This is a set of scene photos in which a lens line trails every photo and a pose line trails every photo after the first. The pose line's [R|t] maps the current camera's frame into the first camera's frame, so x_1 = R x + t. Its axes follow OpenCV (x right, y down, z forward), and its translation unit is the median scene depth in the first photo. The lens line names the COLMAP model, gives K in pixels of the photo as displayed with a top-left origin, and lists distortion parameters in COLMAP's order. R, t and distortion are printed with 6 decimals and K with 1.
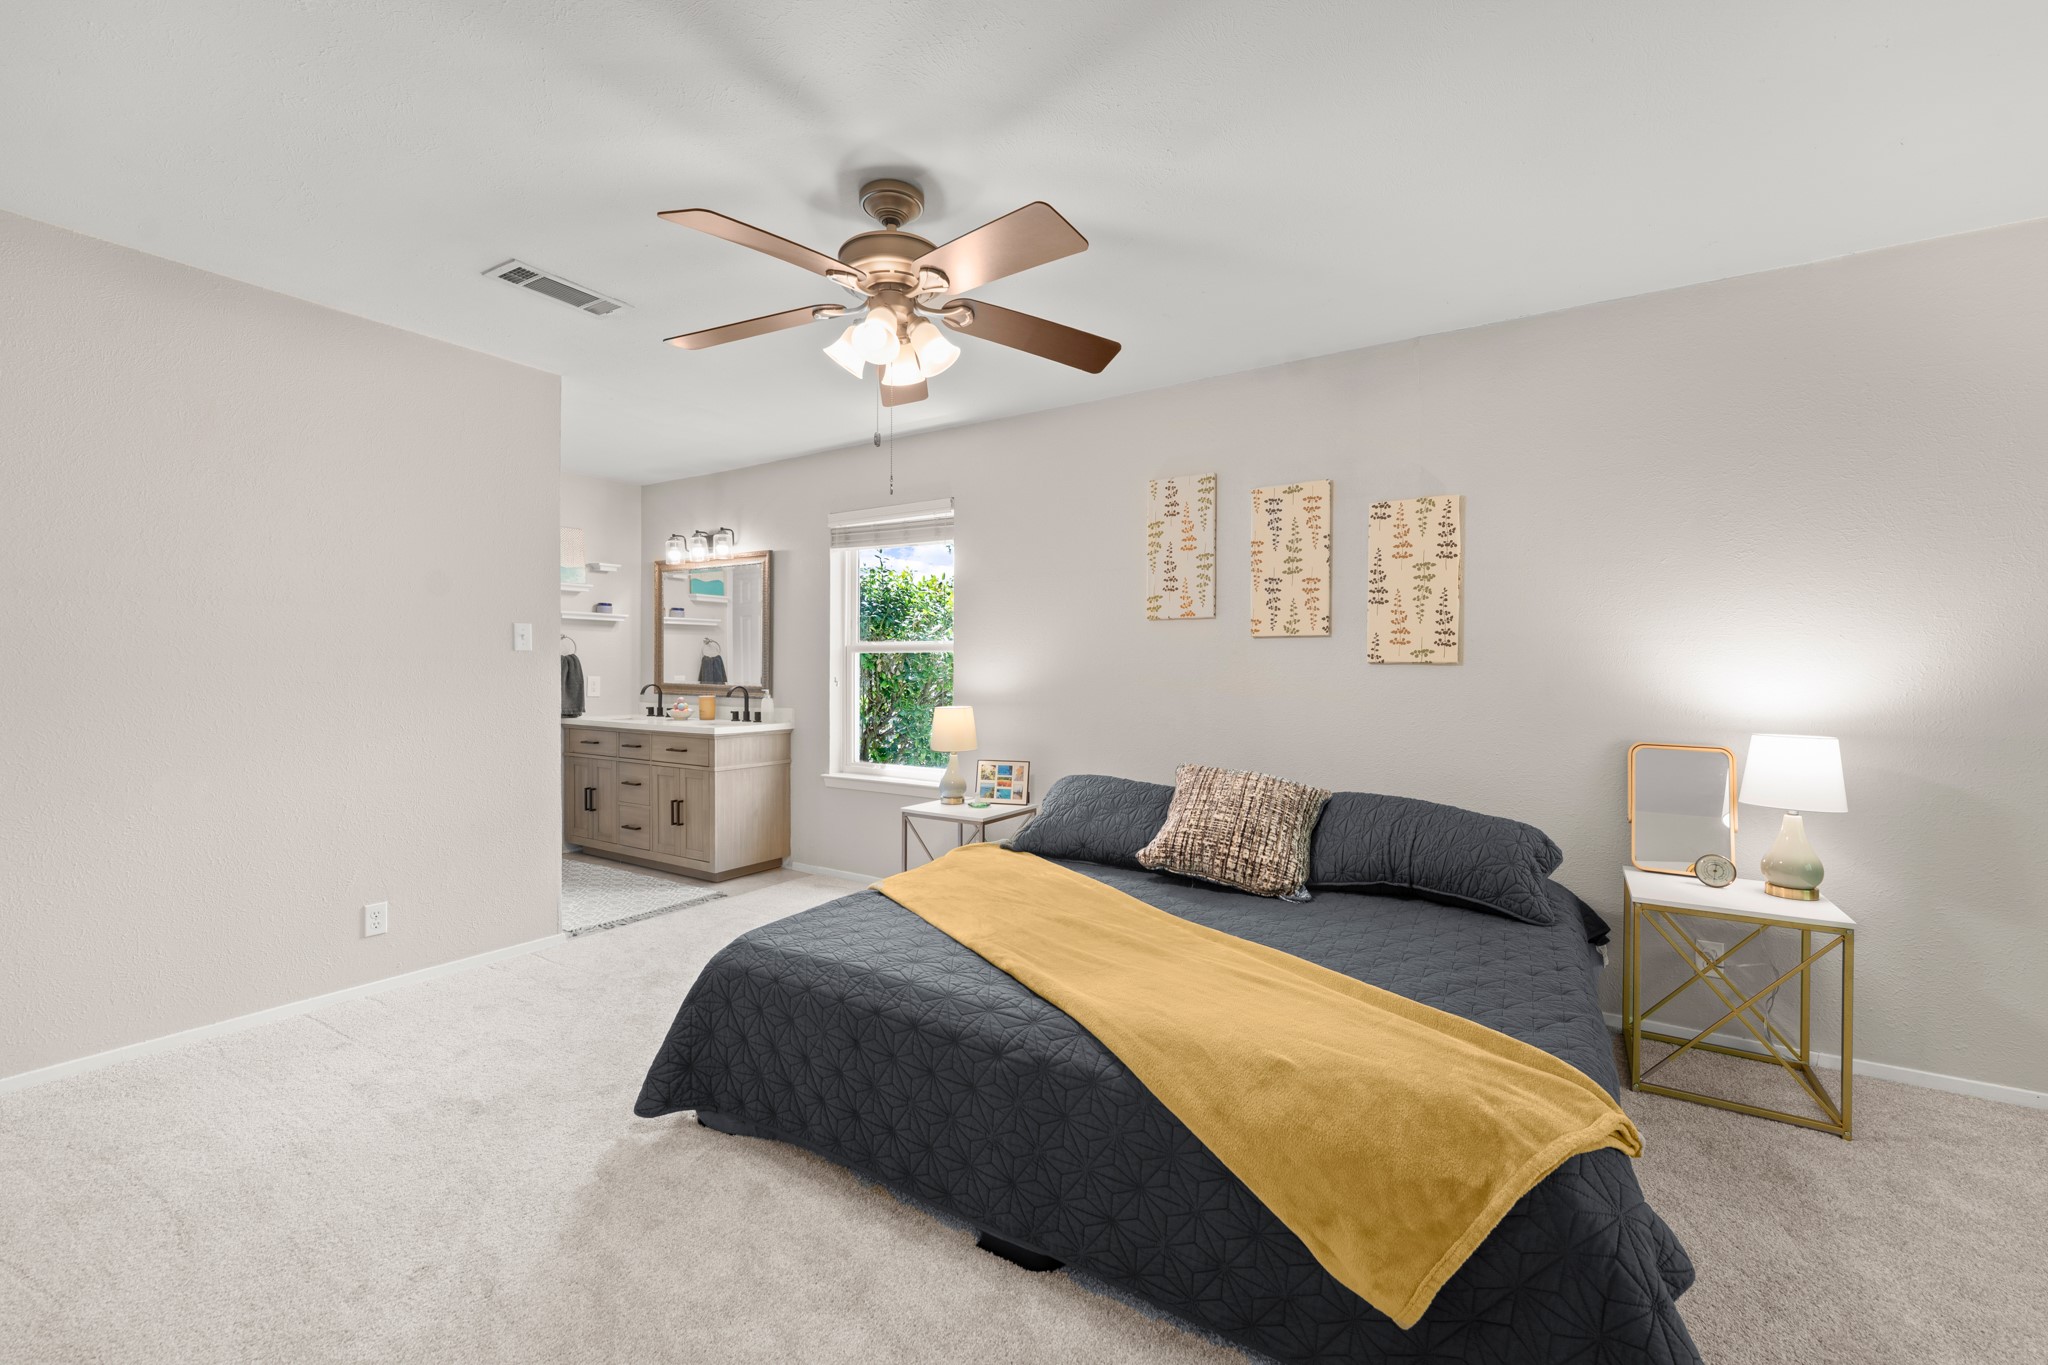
lens RADIAL K [[839.6, 0, 1021.7], [0, 839.6, 672.8], [0, 0, 1]] dist [0.002337, 0.000066]
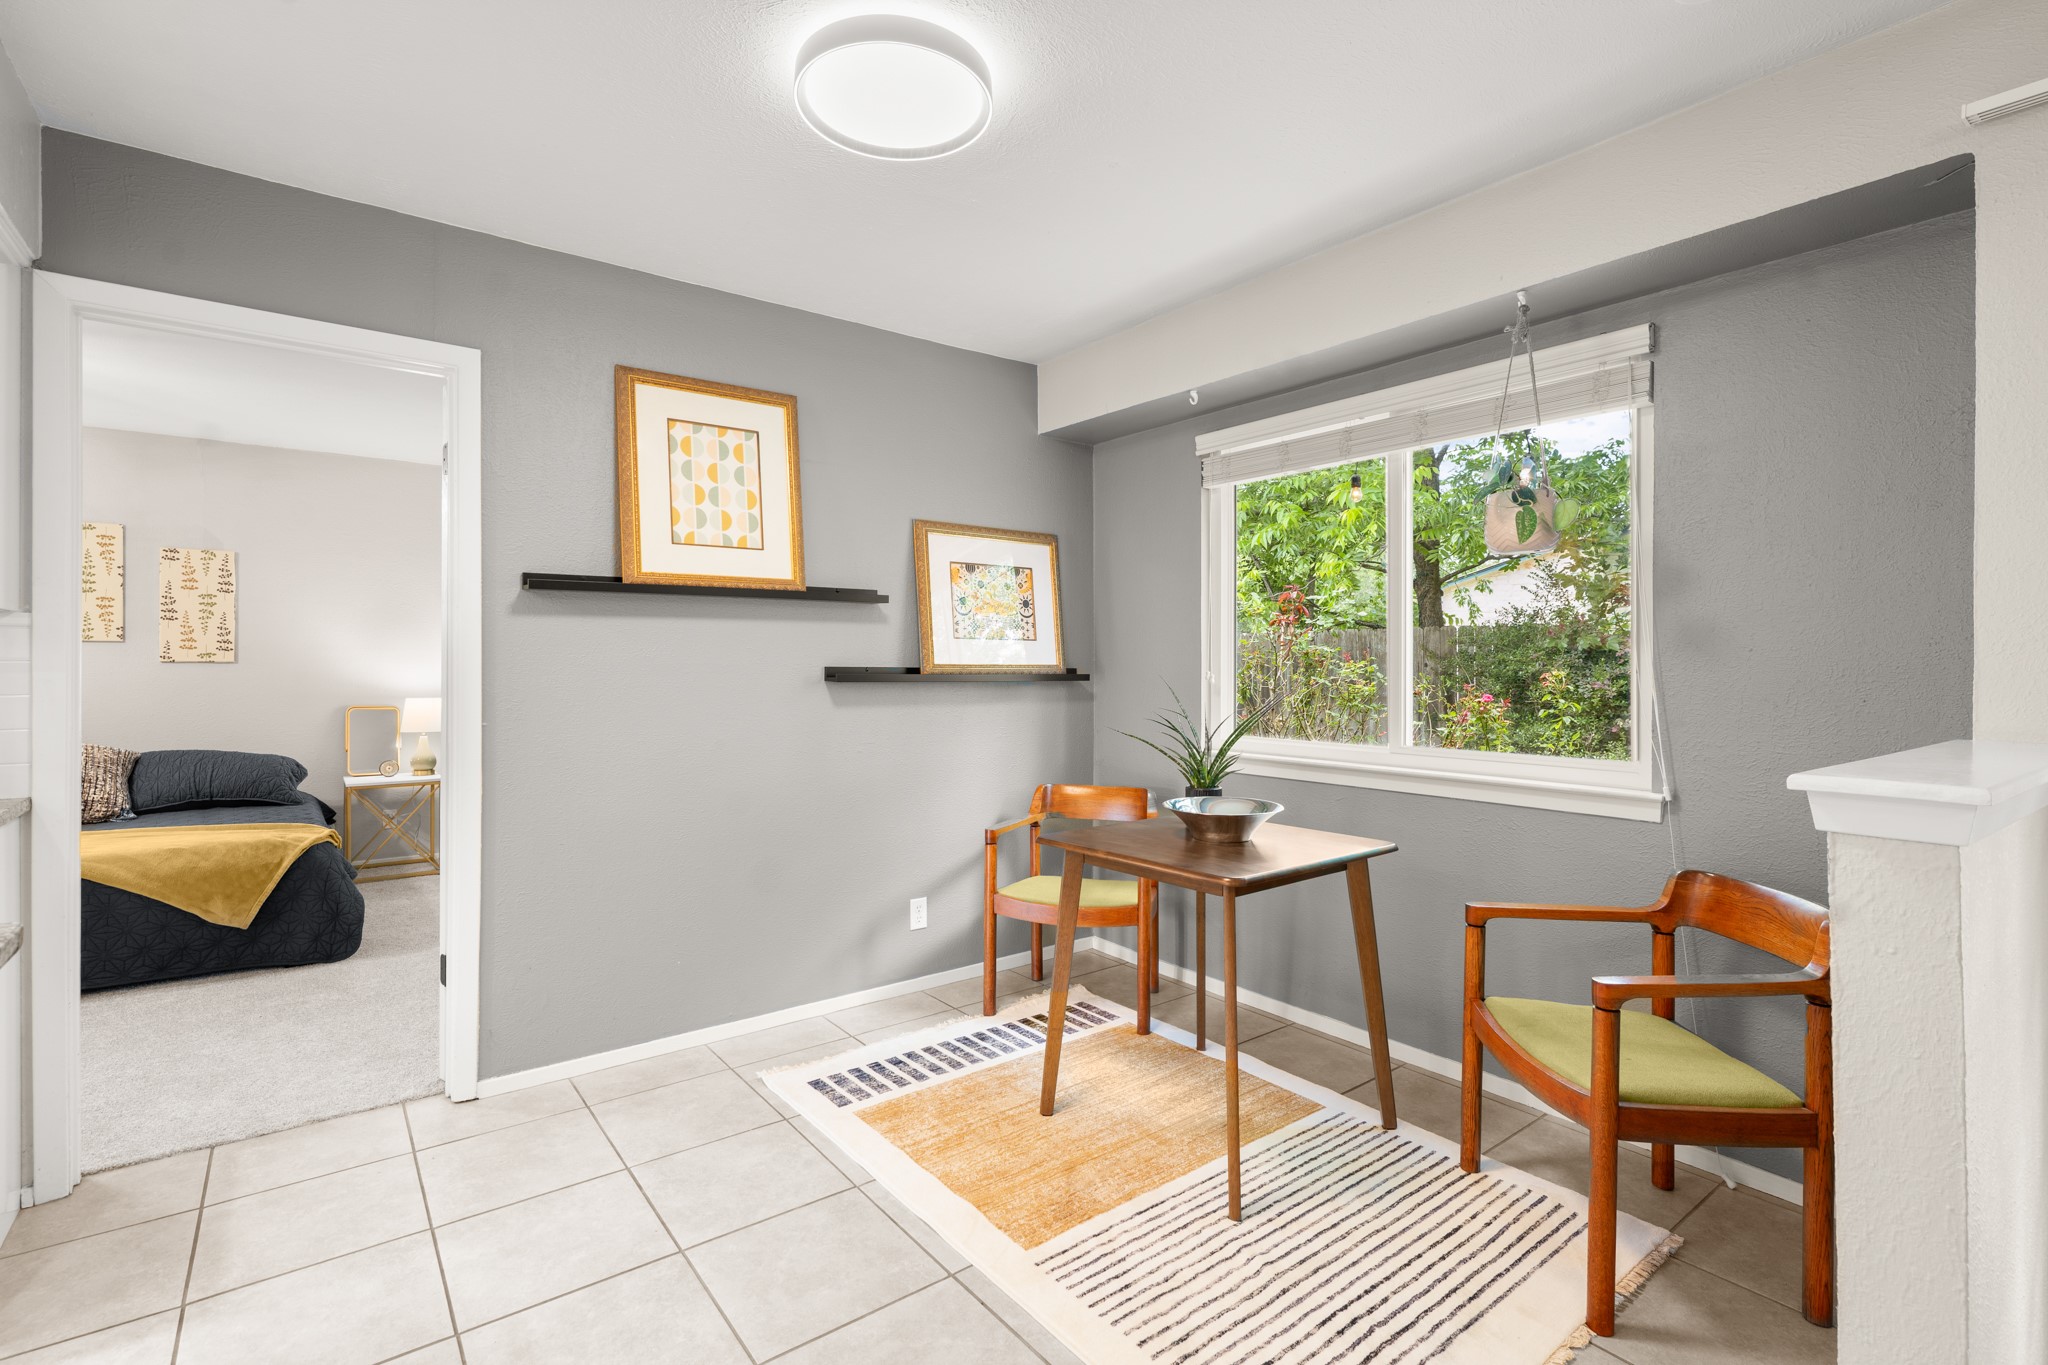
lens RADIAL K [[947.3, 0, 1021.0], [0, 947.3, 666.4], [0, 0, 1]] dist [-0.000856, -0.000421]
pose [[0.341881, -0.008322, 0.939706, -0.668935], [0.002978, 0.999965, 0.007773, -0.014270], [-0.939738, 0.000141, 0.341894, -1.023117]]
